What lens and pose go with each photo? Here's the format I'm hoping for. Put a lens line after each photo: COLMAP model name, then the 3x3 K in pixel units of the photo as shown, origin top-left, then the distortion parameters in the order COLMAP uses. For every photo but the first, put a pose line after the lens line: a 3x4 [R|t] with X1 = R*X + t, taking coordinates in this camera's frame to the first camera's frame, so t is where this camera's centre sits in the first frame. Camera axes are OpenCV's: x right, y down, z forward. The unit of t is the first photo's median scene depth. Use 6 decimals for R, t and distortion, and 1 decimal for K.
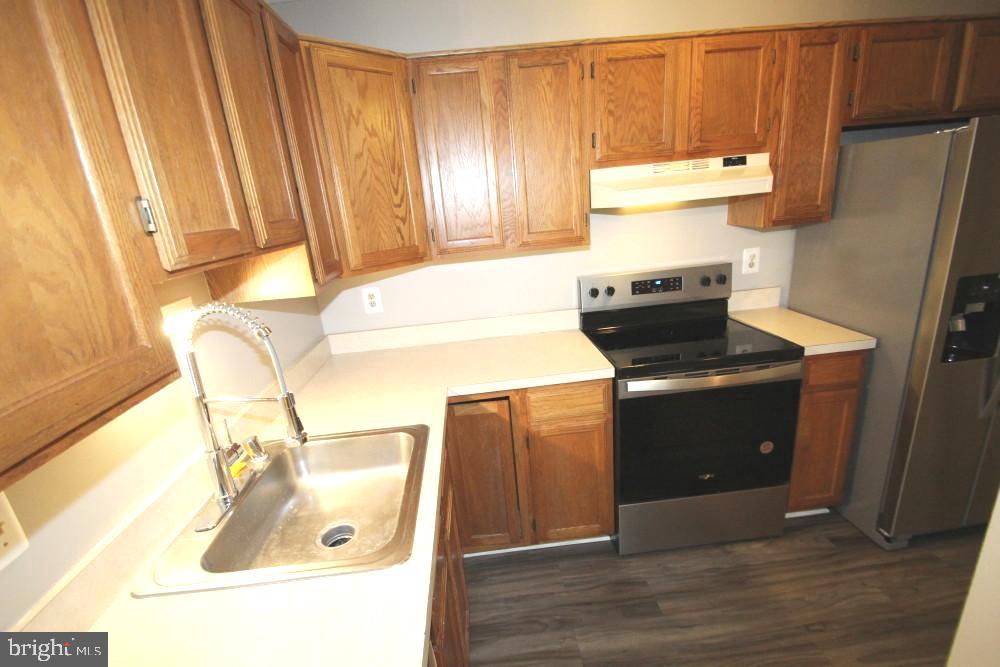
lens RADIAL K [[461.4, 0, 493.5], [0, 461.4, 355.3], [0, 0, 1]] dist [0.013671, -0.019685]
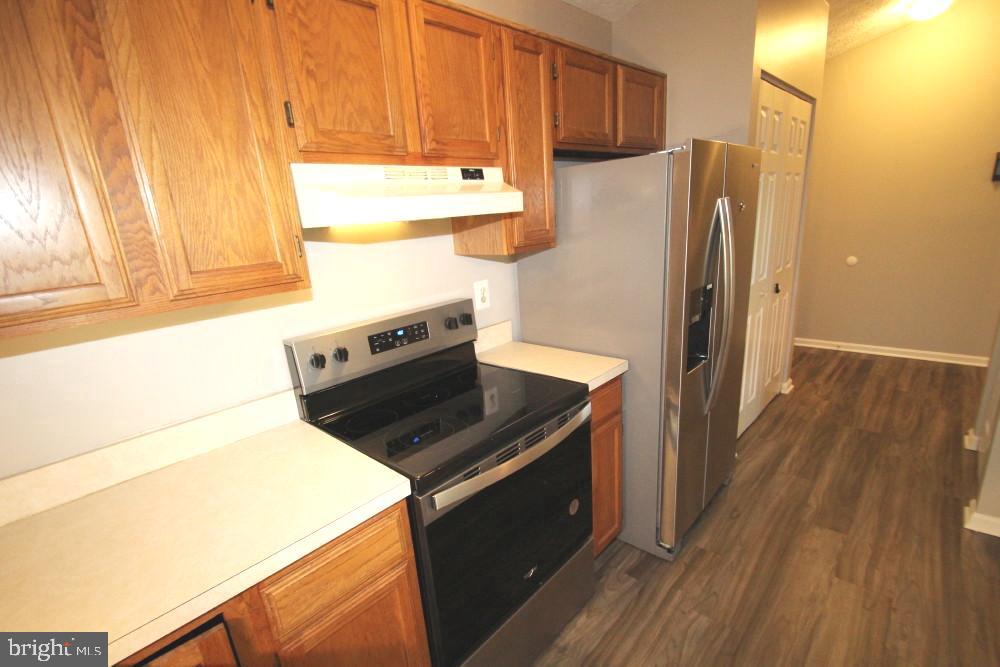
lens RADIAL K [[461.4, 0, 493.5], [0, 461.4, 355.3], [0, 0, 1]] dist [0.013671, -0.019685]
pose [[0.735503, -0.161924, 0.657888, -0.028959], [0.221960, 0.975021, -0.008167, -0.099504], [-0.640132, 0.152032, 0.753072, 0.425040]]
